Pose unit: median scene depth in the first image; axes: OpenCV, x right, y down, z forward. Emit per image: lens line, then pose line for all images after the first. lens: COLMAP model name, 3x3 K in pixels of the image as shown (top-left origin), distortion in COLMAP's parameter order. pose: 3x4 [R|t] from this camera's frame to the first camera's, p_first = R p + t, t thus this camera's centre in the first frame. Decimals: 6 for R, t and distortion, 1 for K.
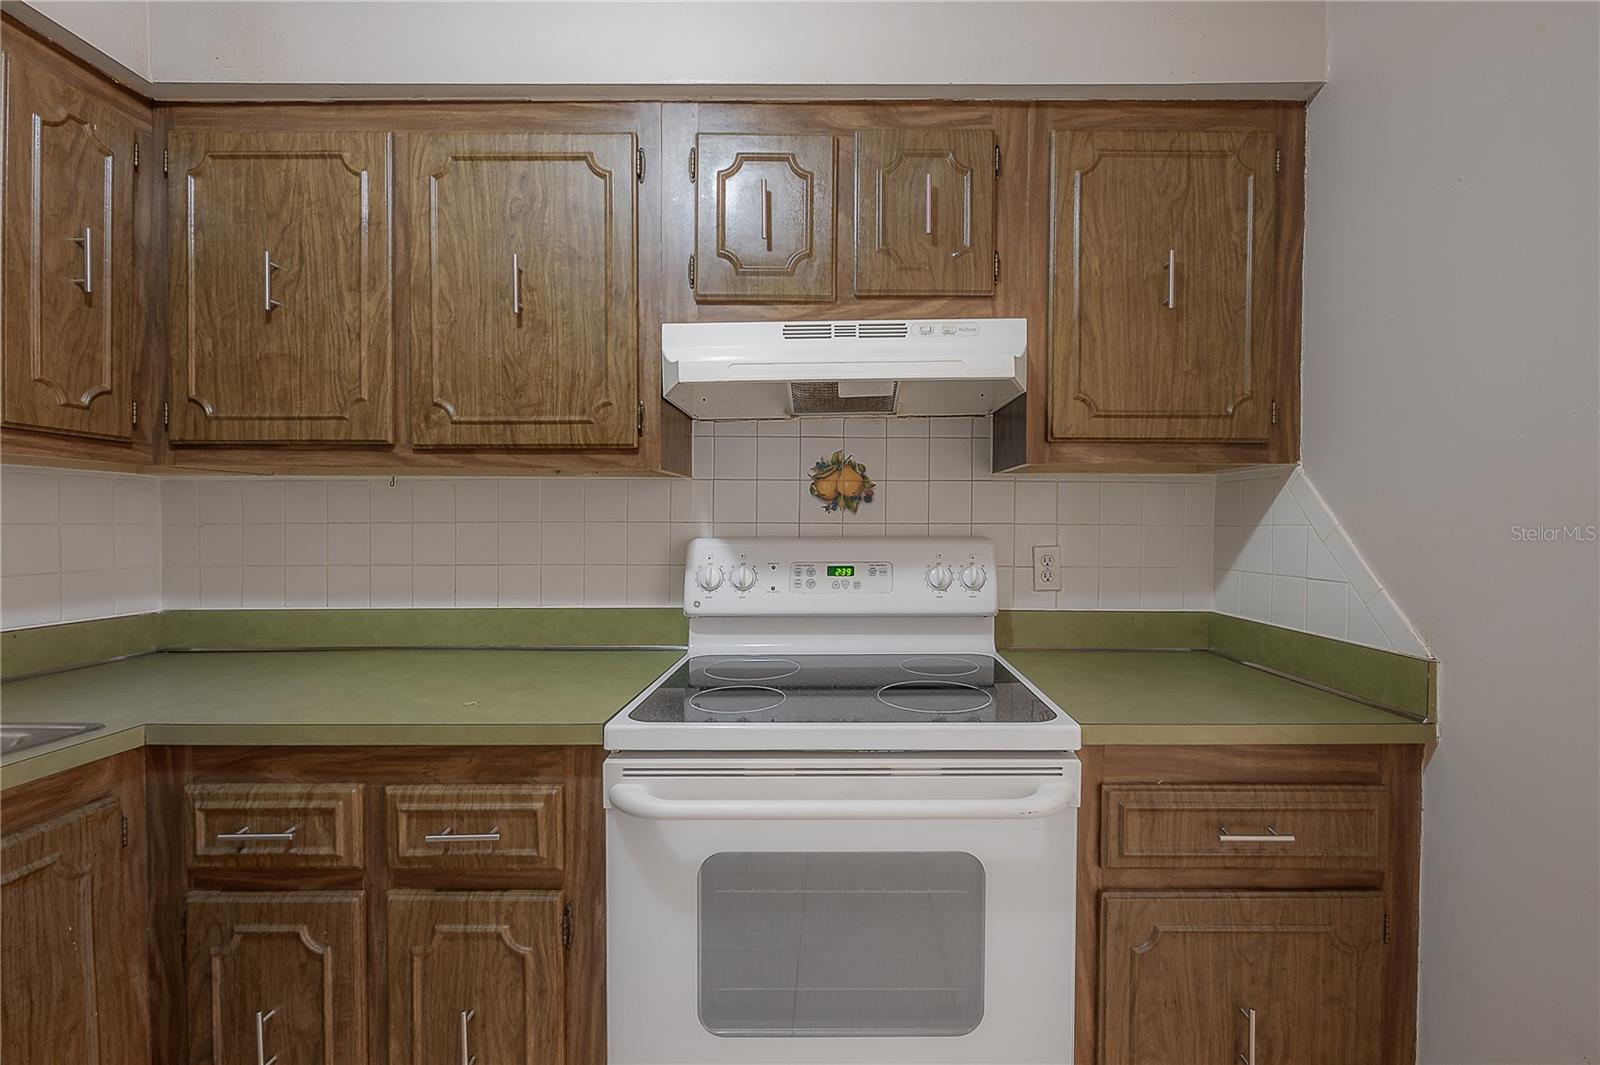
lens RADIAL K [[685.0, 0, 805.6], [0, 685.0, 527.6], [0, 0, 1]] dist [-0.007708, 0.000635]
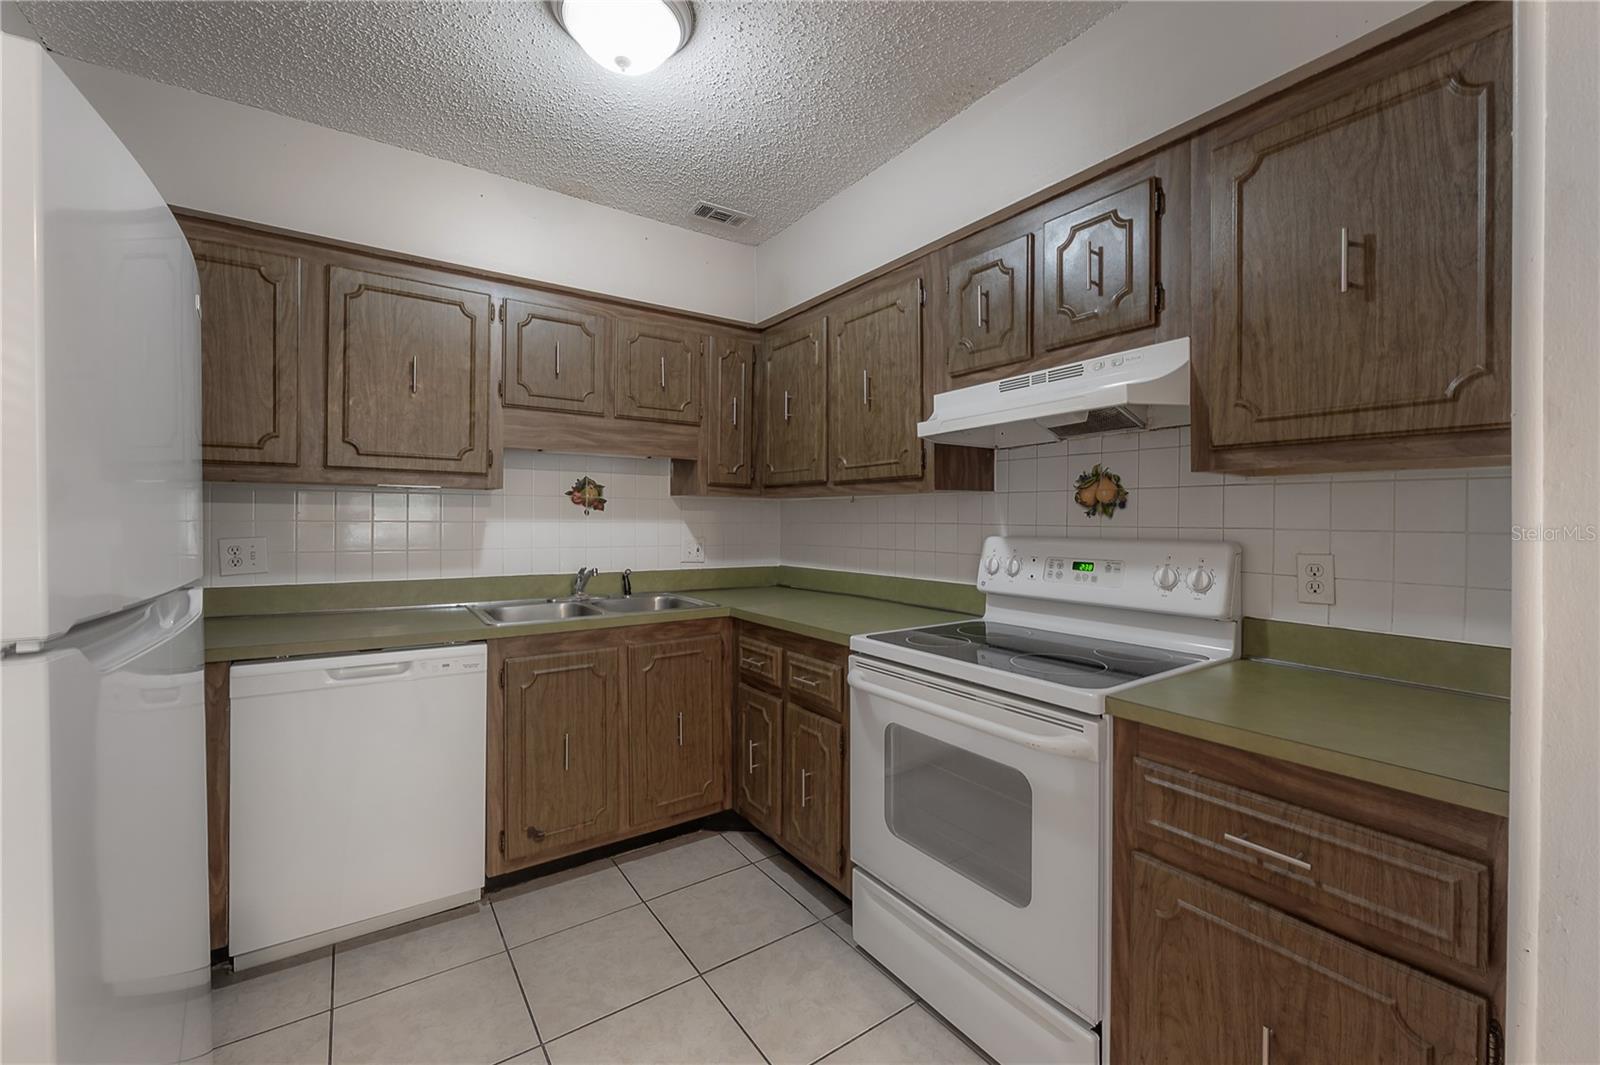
lens RADIAL K [[636.7, 0, 814.1], [0, 636.7, 525.7], [0, 0, 1]] dist [-0.006878, 0.001194]
pose [[0.584155, 0.010566, -0.811573, 0.805005], [-0.015517, 0.999878, 0.001849, -0.003345], [0.811494, 0.011513, 0.584248, -0.052623]]
